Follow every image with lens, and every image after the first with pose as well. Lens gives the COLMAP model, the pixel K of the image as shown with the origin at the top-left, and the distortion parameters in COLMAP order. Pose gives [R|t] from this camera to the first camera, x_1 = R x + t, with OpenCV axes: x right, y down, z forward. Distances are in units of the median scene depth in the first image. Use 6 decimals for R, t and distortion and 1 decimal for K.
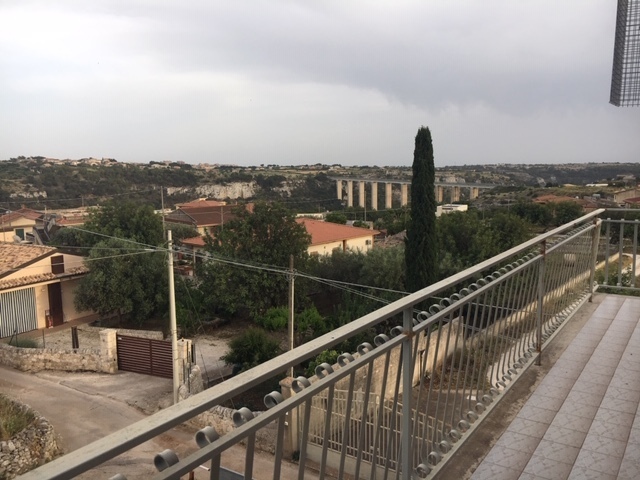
lens RADIAL K [[545.9, 0, 318.5], [0, 545.9, 240.1], [0, 0, 1]] dist [0.064178, -0.098116]
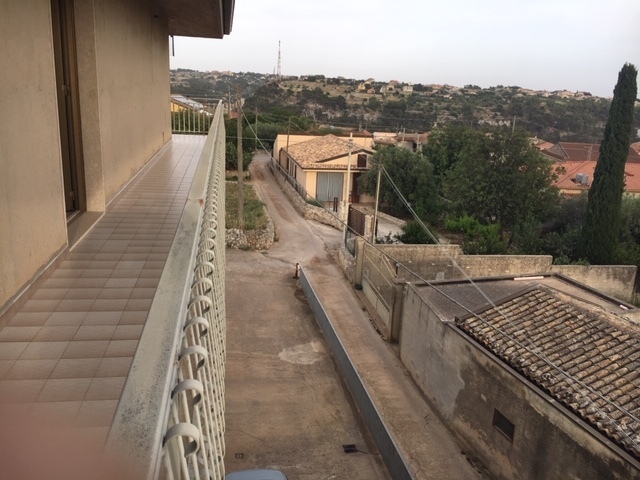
lens RADIAL K [[545.9, 0, 321.8], [0, 545.9, 243.5], [0, 0, 1]] dist [0.064178, -0.098116]
pose [[0.694695, 0.242782, -0.677093, 0.451685], [-0.157796, 0.969825, 0.185847, 0.006602], [0.701783, -0.022265, 0.712043, -0.070614]]
